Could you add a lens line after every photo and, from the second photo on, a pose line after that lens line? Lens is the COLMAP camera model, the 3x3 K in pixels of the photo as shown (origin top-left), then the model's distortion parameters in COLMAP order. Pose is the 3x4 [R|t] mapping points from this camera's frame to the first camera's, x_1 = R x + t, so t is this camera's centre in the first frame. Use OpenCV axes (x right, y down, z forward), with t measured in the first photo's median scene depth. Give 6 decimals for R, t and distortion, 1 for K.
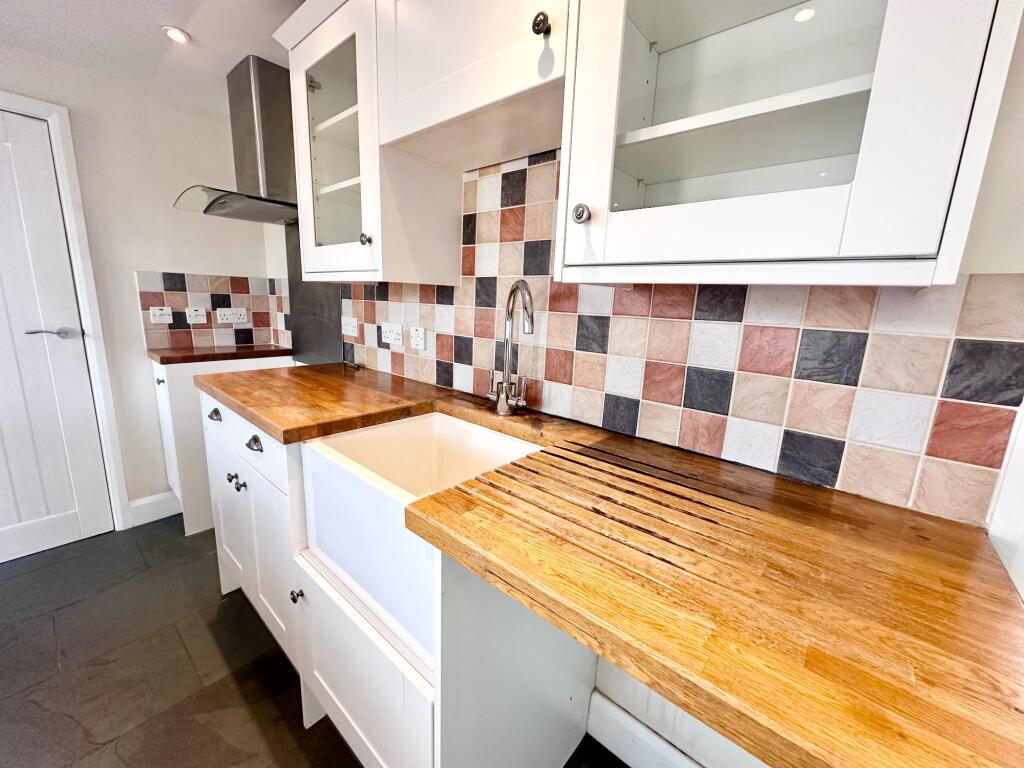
lens RADIAL K [[407.7, 0, 508.9], [0, 407.7, 383.0], [0, 0, 1]] dist [-0.003061, 0.001339]
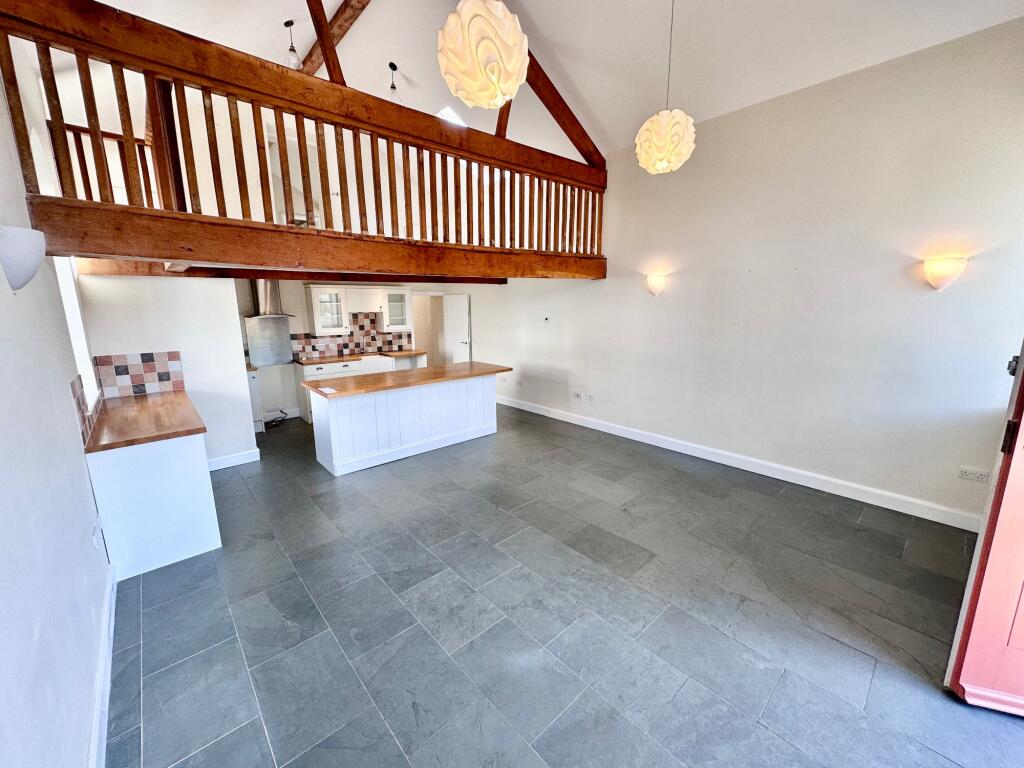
lens RADIAL K [[407.7, 0, 513.7], [0, 407.7, 385.3], [0, 0, 1]] dist [-0.003061, 0.001339]
pose [[0.126869, -0.235163, 0.963640, -5.794587], [0.211676, 0.955531, 0.205316, -0.254276], [-0.969070, 0.177931, 0.171005, -2.127715]]
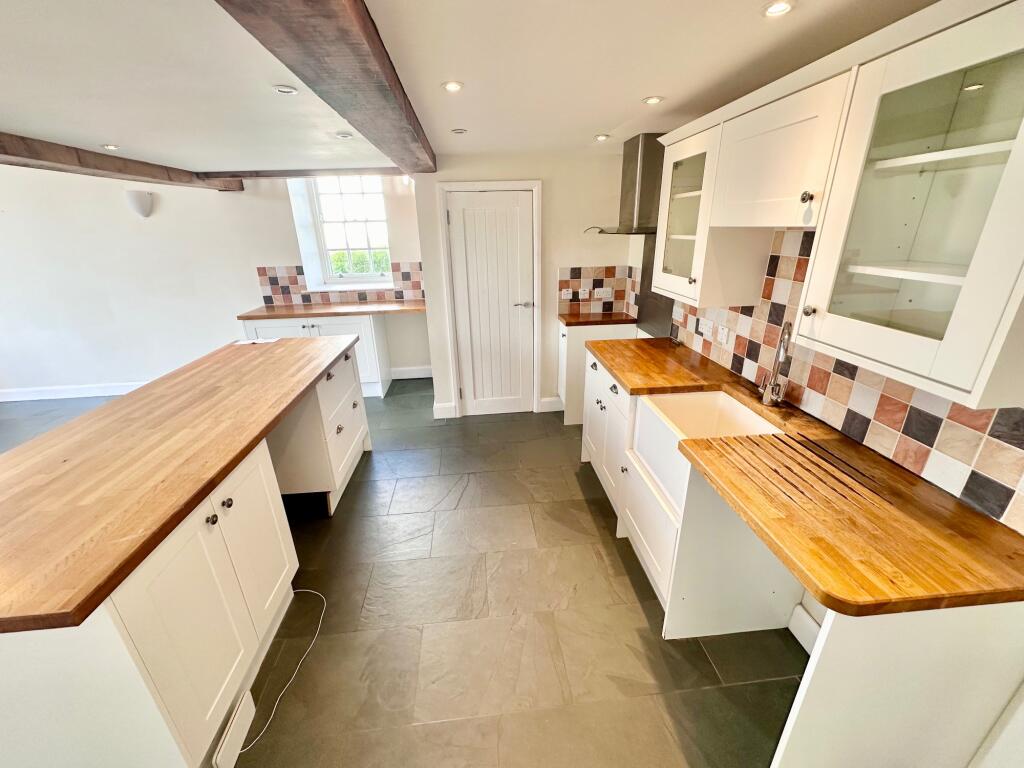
lens RADIAL K [[407.7, 0, 508.8], [0, 407.7, 380.9], [0, 0, 1]] dist [-0.003061, 0.001339]
pose [[0.716092, 0.194125, -0.670468, 0.297212], [-0.088554, 0.978053, 0.188602, -0.206021], [0.692366, -0.075684, 0.717566, -0.714038]]
